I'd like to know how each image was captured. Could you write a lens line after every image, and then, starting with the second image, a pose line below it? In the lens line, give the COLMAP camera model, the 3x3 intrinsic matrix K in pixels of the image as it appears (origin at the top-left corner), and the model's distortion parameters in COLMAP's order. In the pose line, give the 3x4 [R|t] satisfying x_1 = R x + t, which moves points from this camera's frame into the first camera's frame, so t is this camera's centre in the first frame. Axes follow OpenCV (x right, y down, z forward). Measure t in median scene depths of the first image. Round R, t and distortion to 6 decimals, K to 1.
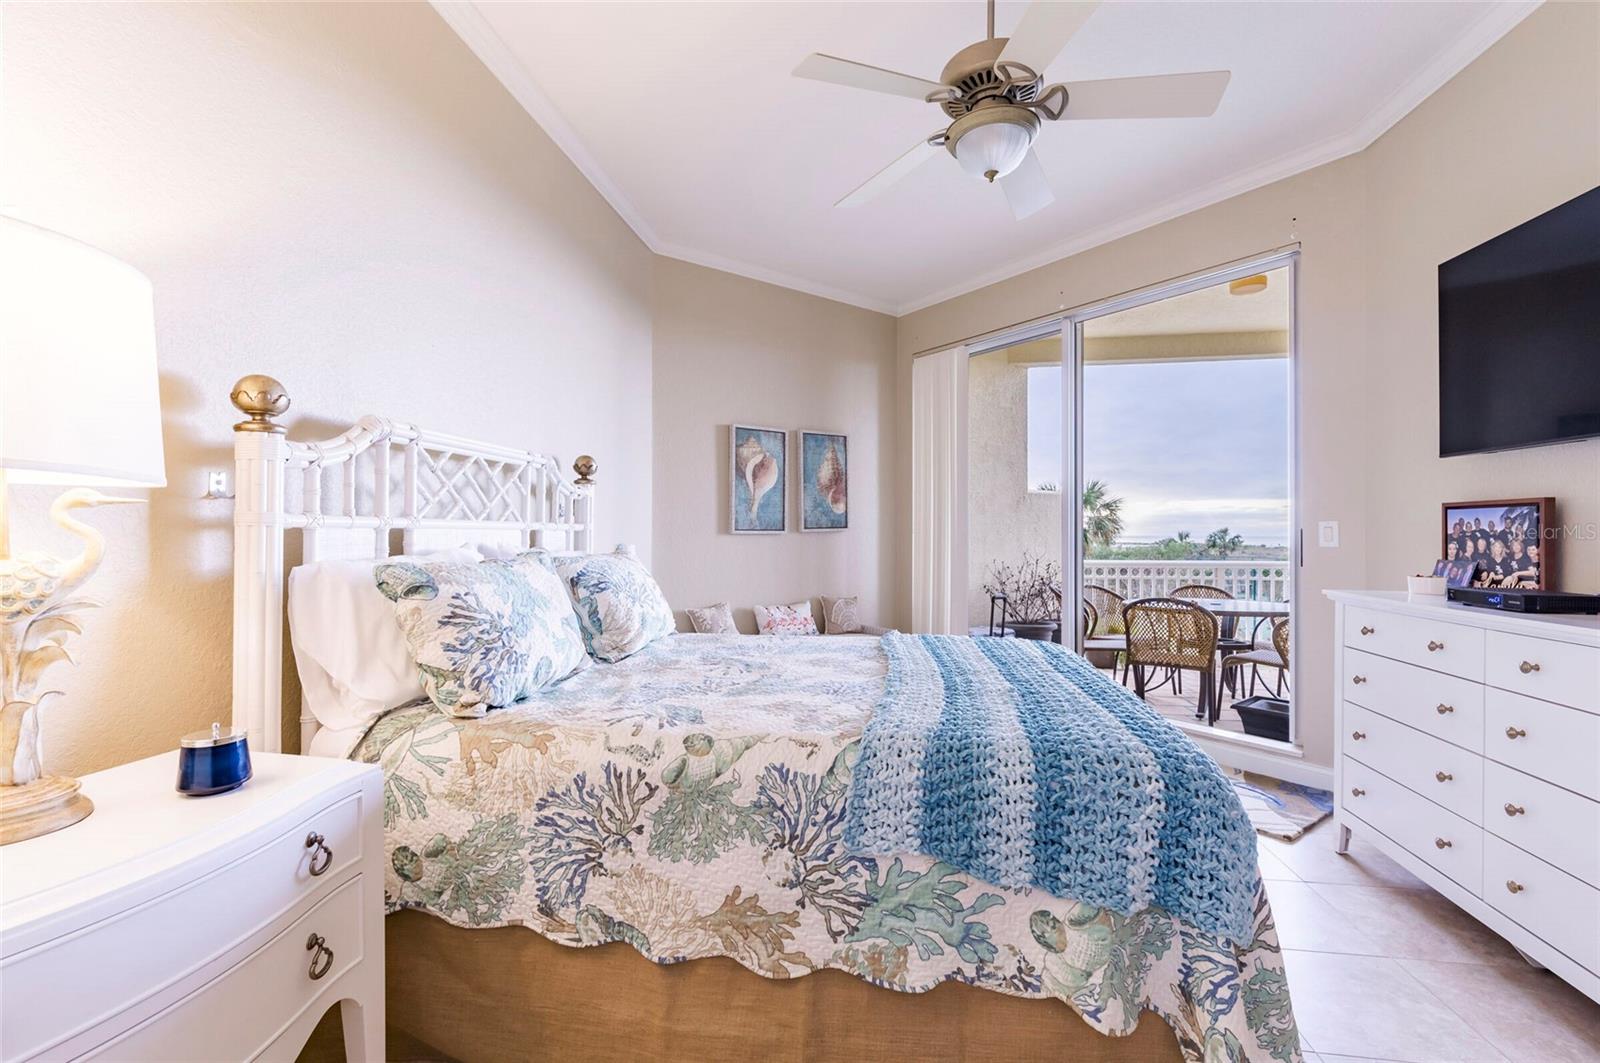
lens RADIAL K [[668.3, 0, 791.9], [0, 668.3, 531.5], [0, 0, 1]] dist [-0.003798, -0.000161]
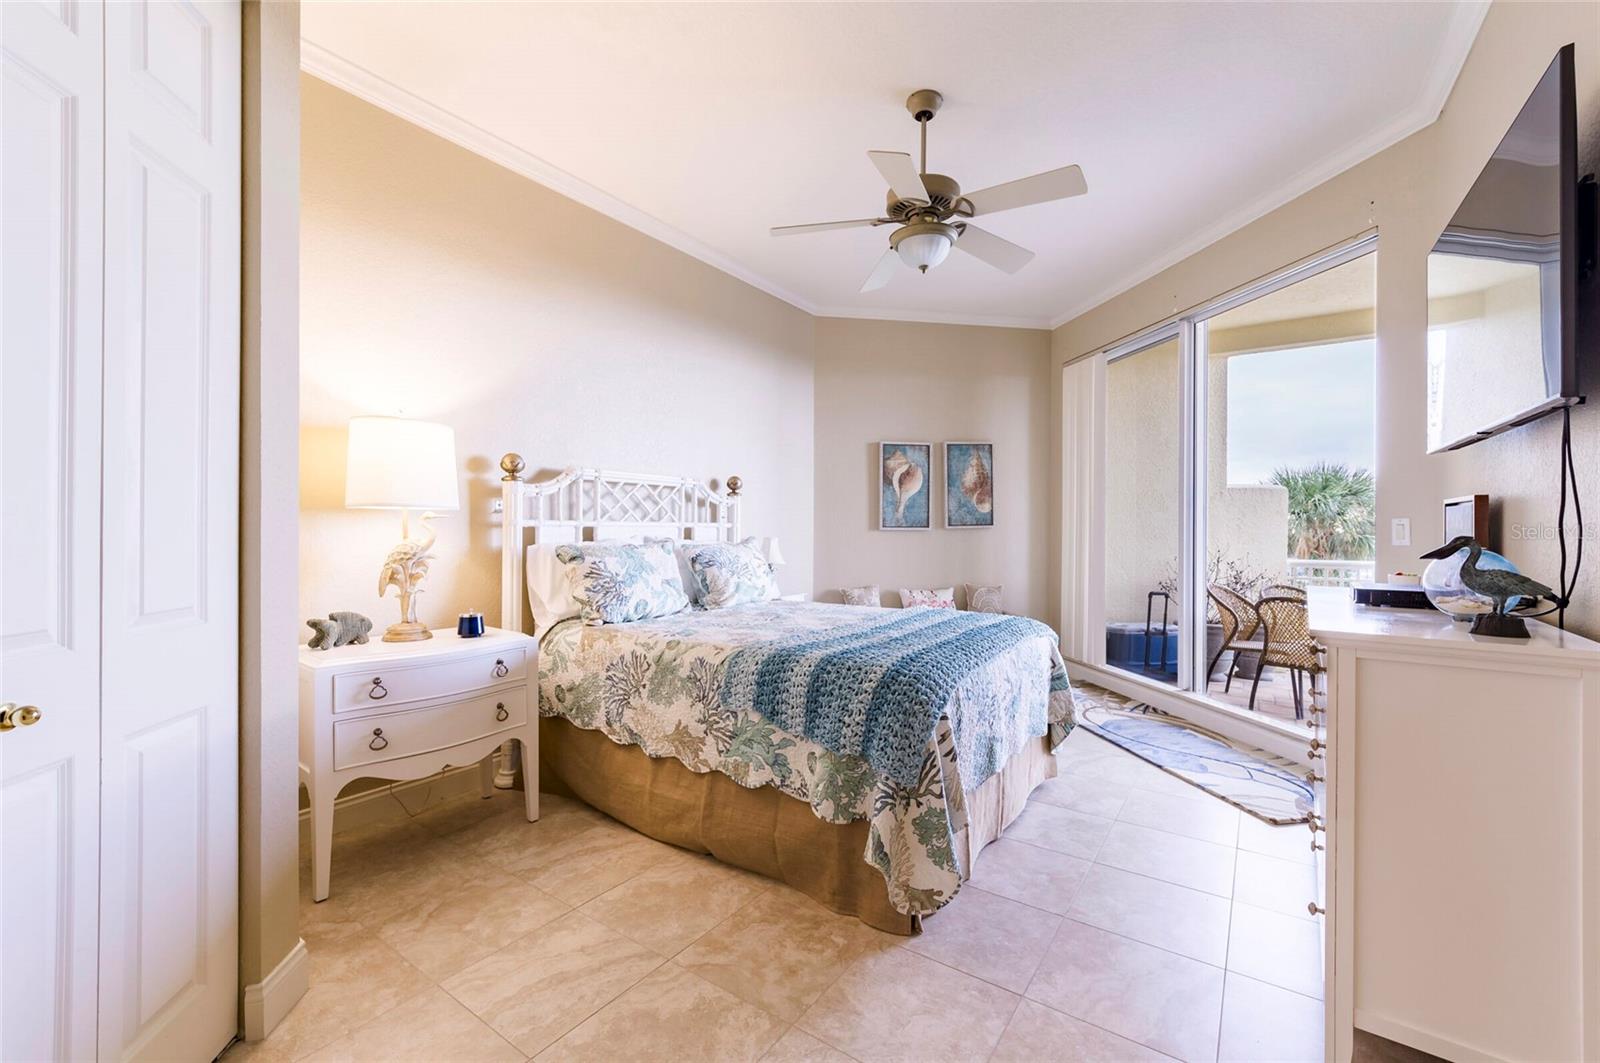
lens RADIAL K [[647.3, 0, 806.0], [0, 647.3, 532.4], [0, 0, 1]] dist [0.001889, 0.000056]
pose [[0.897814, 0.004288, -0.440355, 0.953118], [-0.001042, 0.999970, 0.007612, -0.003973], [0.440375, -0.006375, 0.897792, -0.427048]]
